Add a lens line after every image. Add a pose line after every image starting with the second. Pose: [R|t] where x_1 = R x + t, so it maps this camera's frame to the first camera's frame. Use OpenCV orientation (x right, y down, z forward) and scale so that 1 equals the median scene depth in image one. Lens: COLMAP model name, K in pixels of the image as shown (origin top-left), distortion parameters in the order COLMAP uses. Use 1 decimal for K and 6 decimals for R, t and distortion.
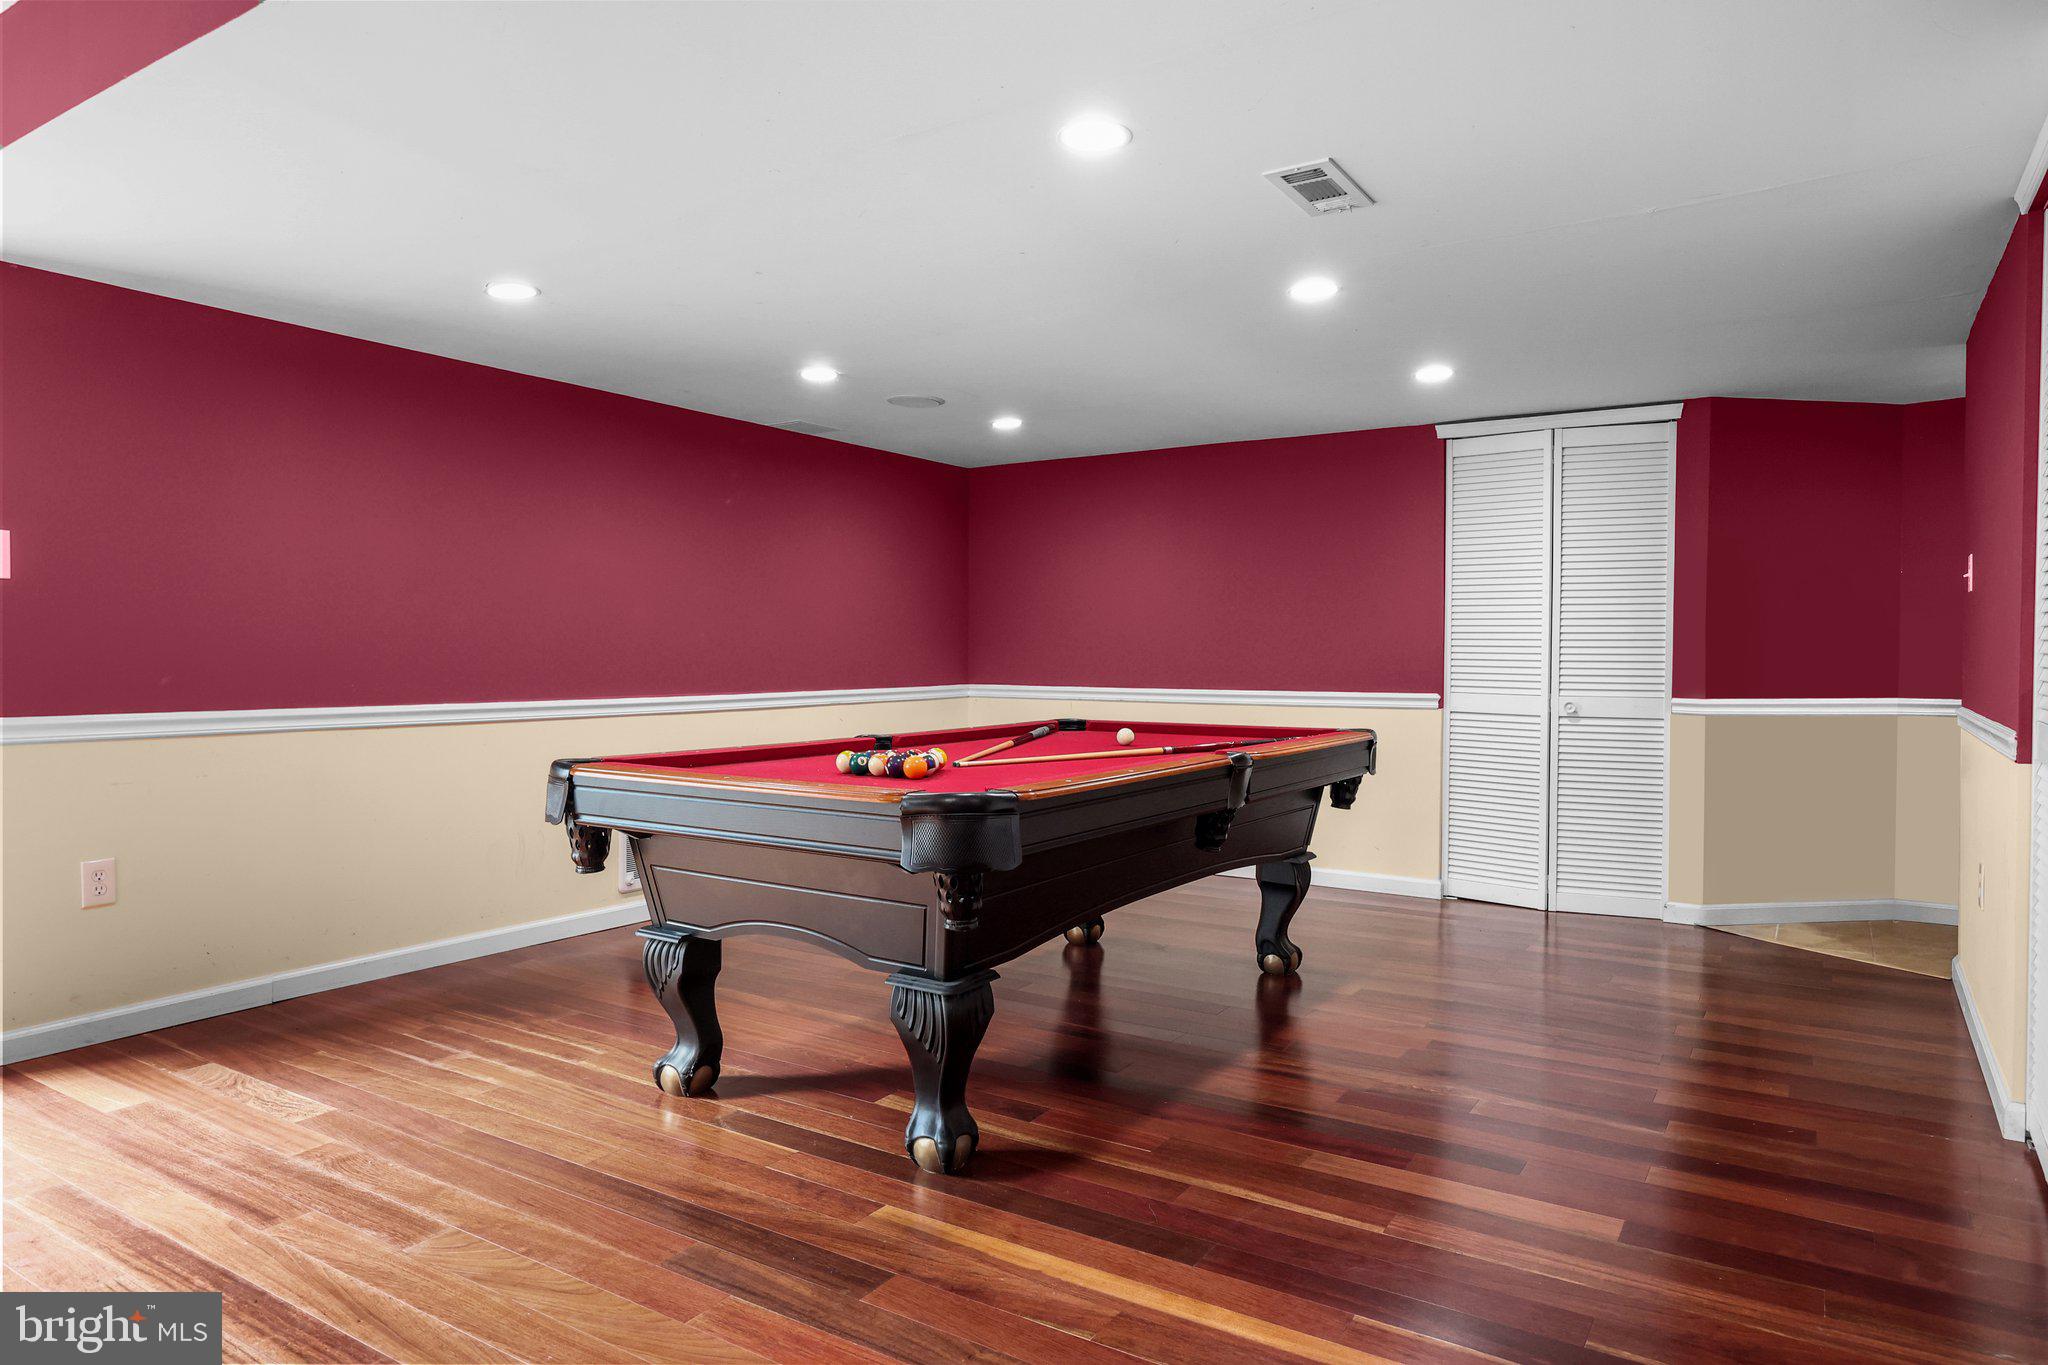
lens RADIAL K [[1274.8, 0, 1016.8], [0, 1274.8, 677.1], [0, 0, 1]] dist [0.014675, 0.005581]
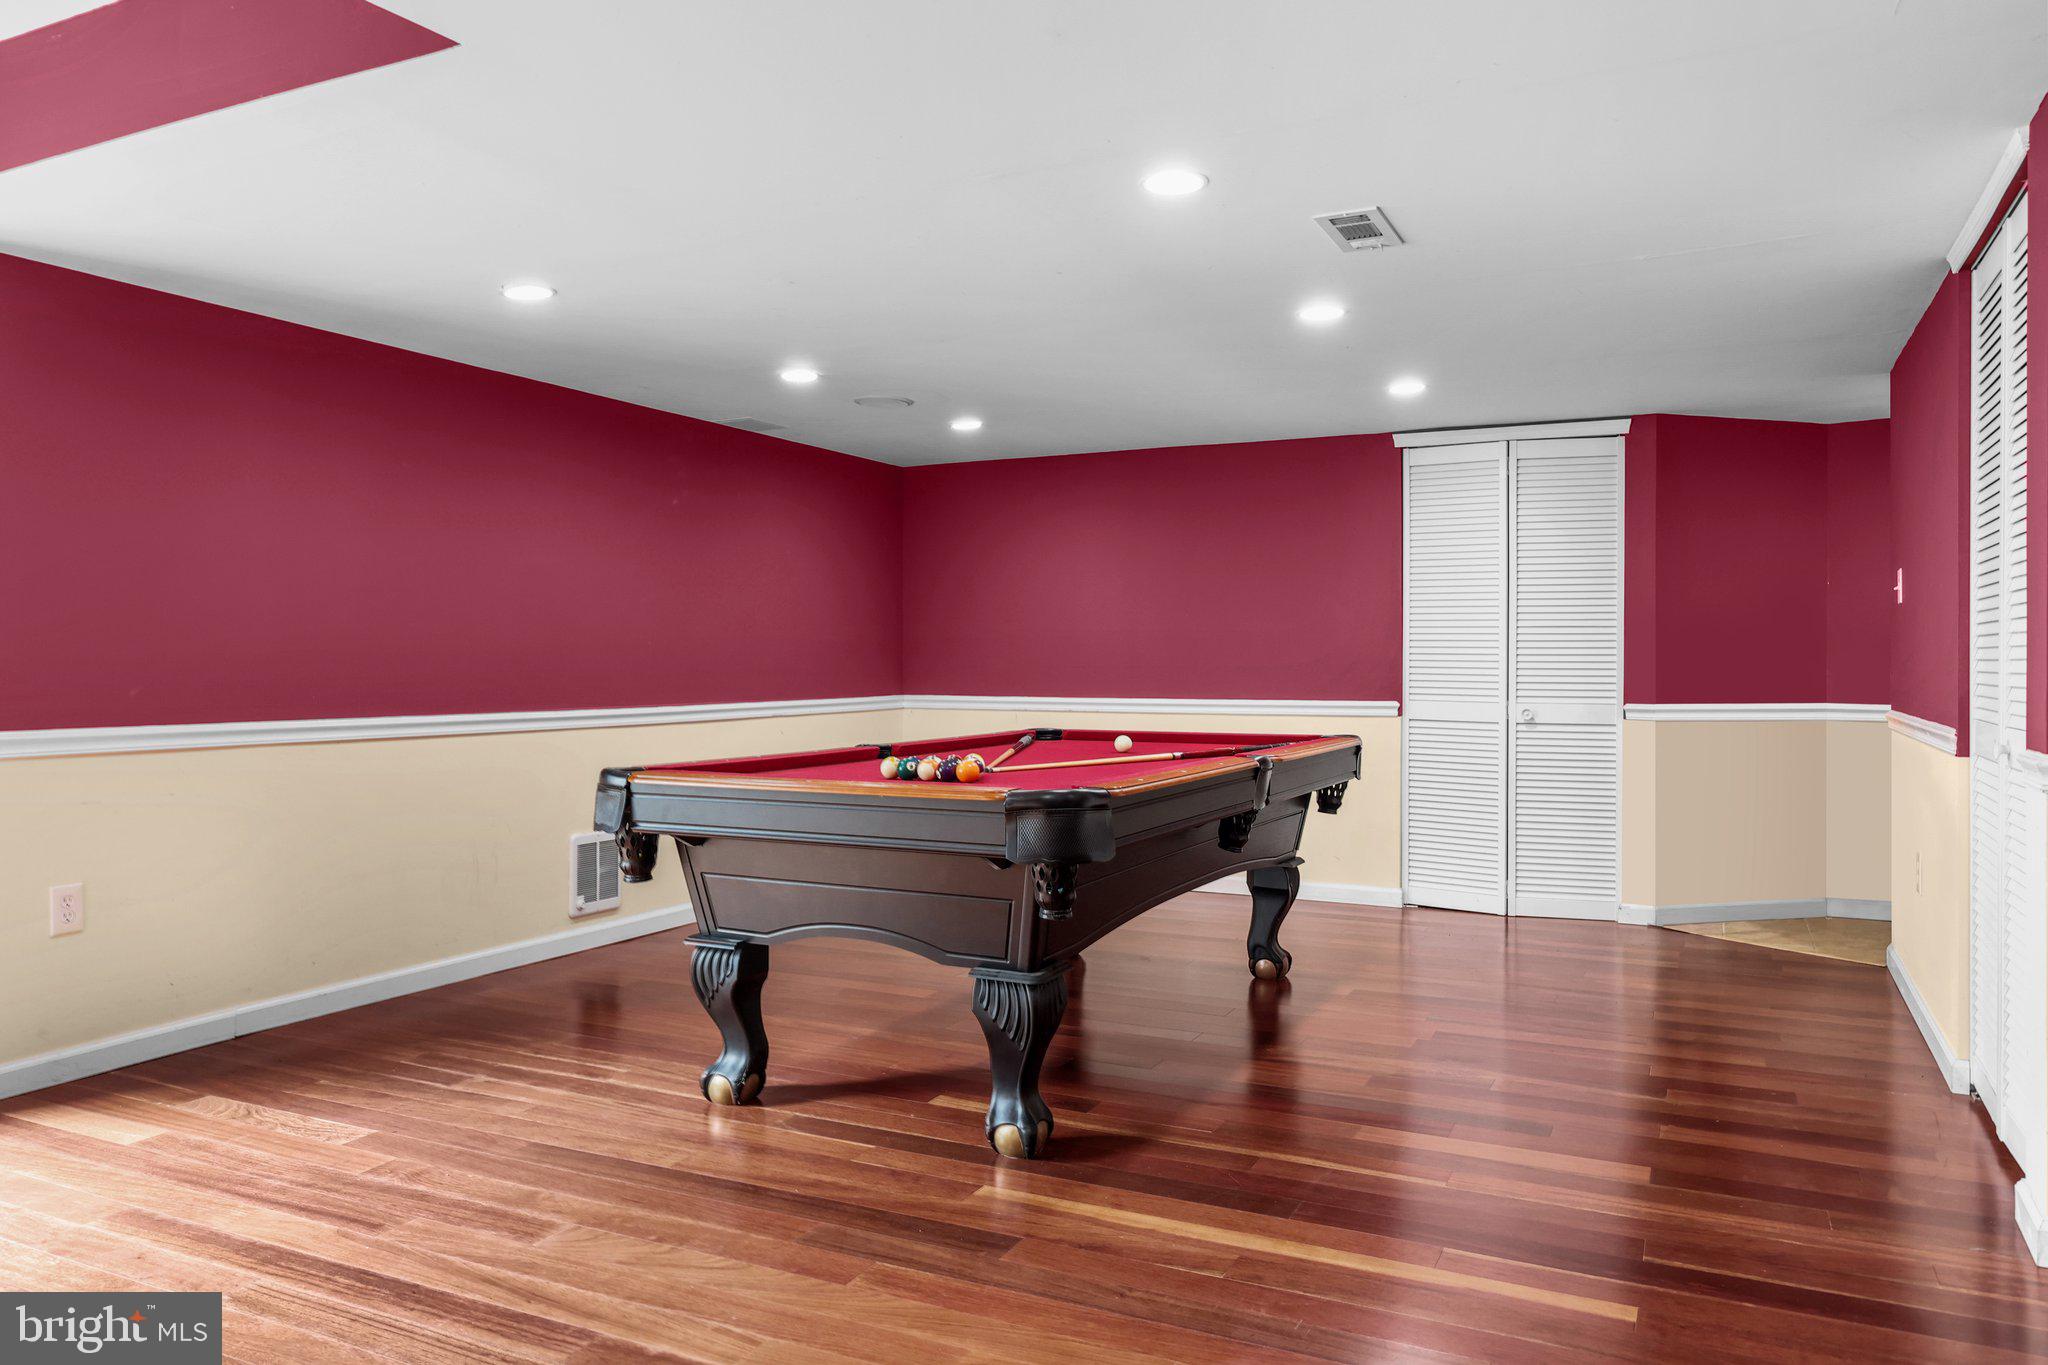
lens RADIAL K [[1440.4, 0, 1024.4], [0, 1440.4, 662.4], [0, 0, 1]] dist [0.037009, -0.004151]
pose [[0.992378, -0.001580, 0.123218, -0.157851], [0.003980, 0.999807, -0.019229, 0.004802], [-0.123164, 0.019573, 0.992193, -0.140177]]
